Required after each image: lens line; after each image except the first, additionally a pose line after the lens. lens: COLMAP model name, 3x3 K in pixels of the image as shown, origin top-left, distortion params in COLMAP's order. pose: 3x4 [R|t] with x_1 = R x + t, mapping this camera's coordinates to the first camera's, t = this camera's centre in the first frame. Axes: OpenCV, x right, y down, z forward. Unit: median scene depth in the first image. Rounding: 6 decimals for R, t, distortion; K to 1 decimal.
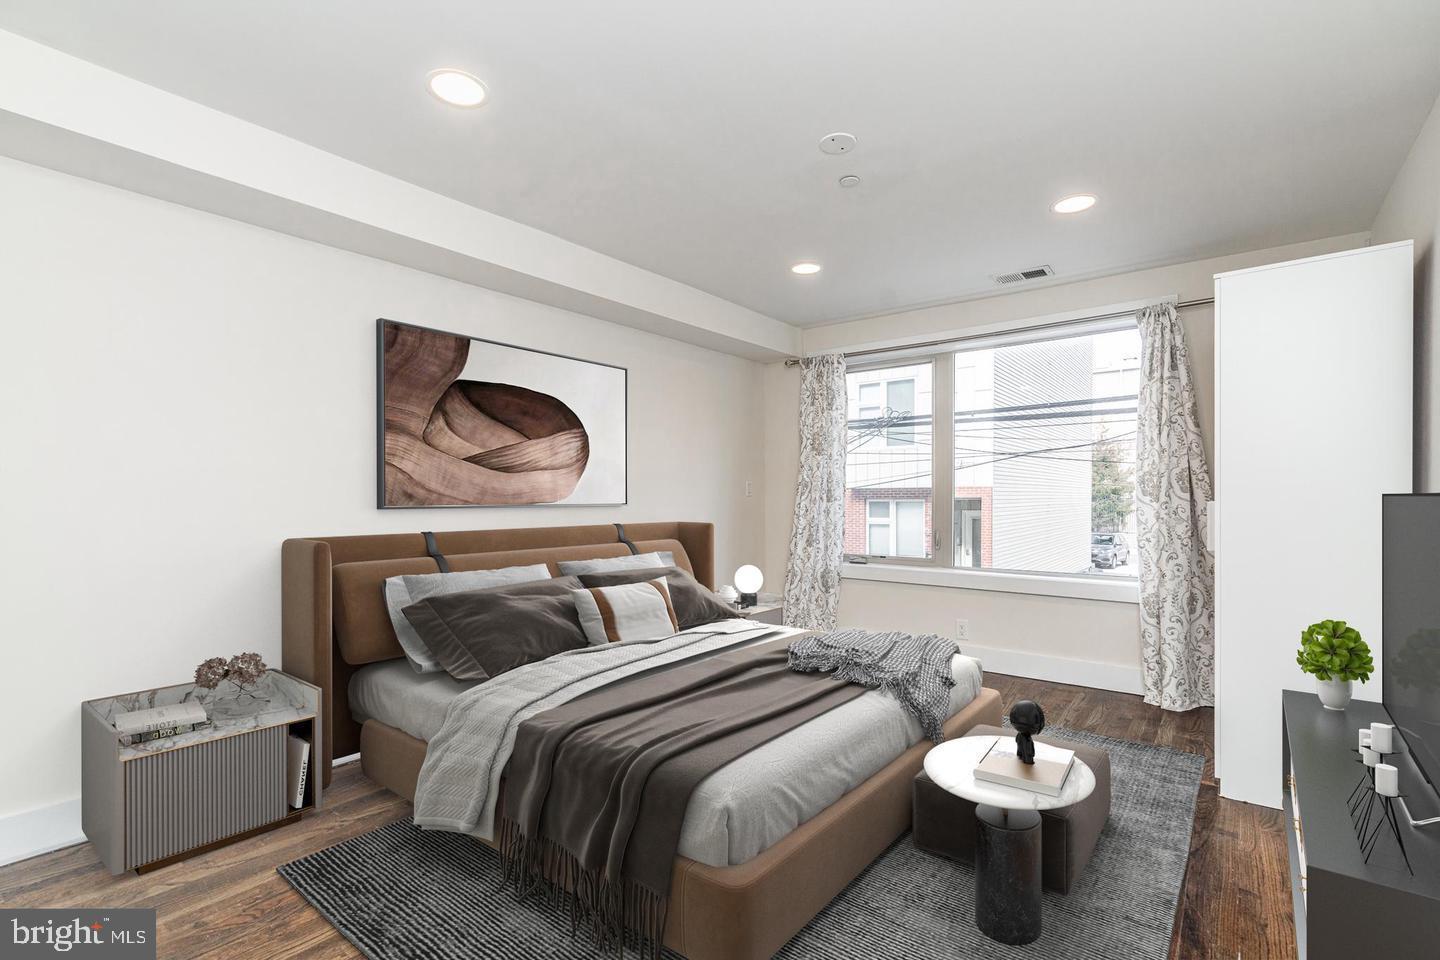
lens RADIAL K [[669.0, 0, 721.1], [0, 669.0, 508.8], [0, 0, 1]] dist [-0.000614, -0.000031]
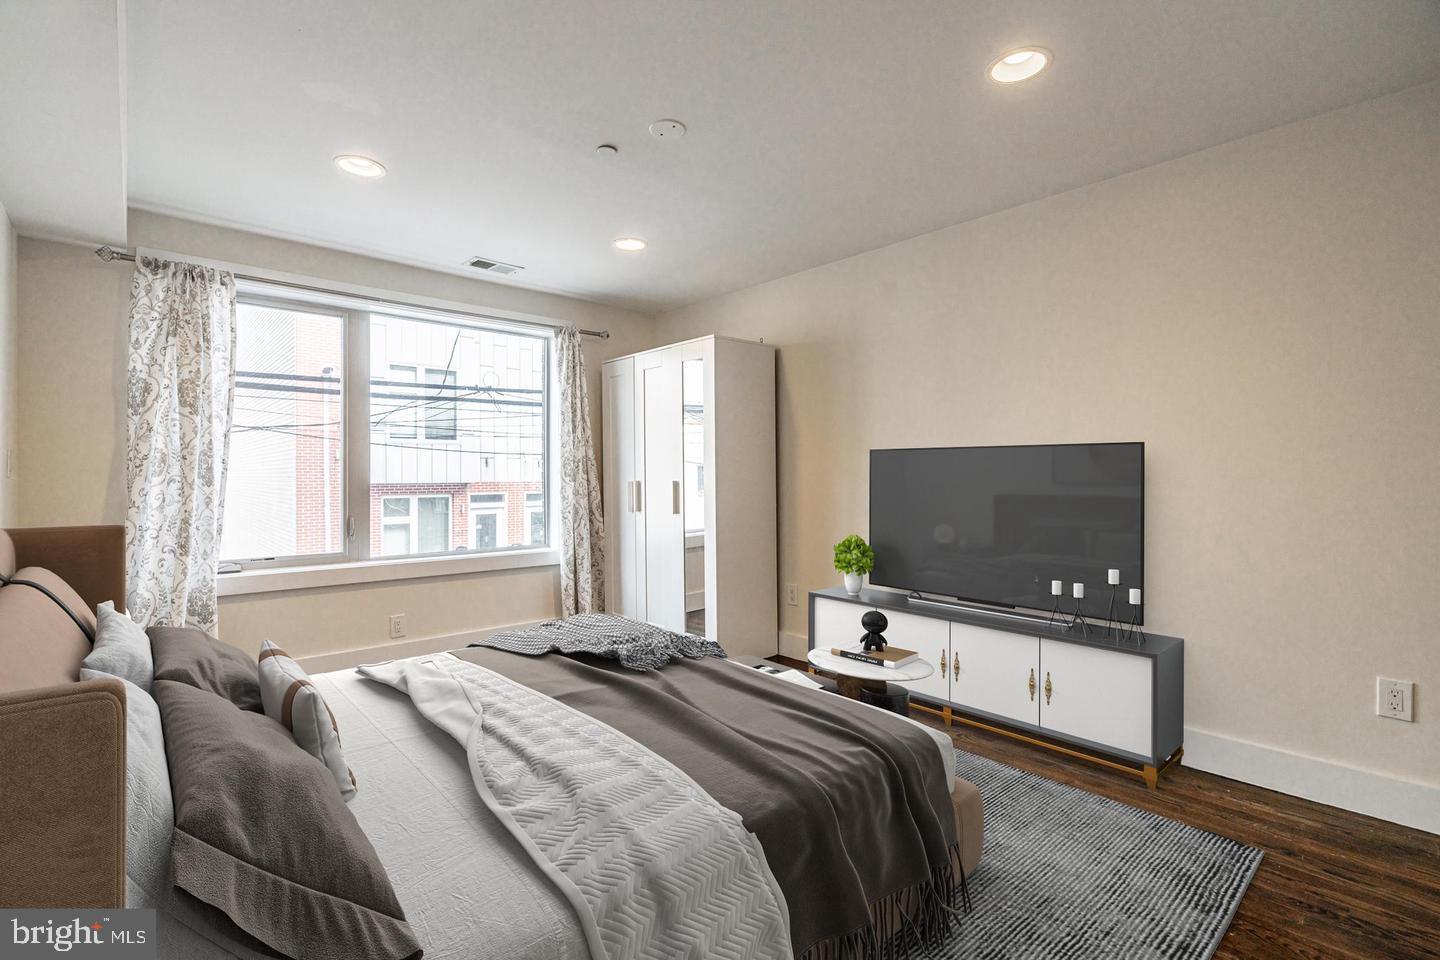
lens RADIAL K [[657.8, 0, 712.4], [0, 657.8, 479.1], [0, 0, 1]] dist [-0.000662, 0.000157]
pose [[0.174664, -0.004691, 0.984617, -0.529713], [0.018504, 0.999828, 0.001481, -0.011901], [-0.984454, 0.017960, 0.174720, 0.514741]]
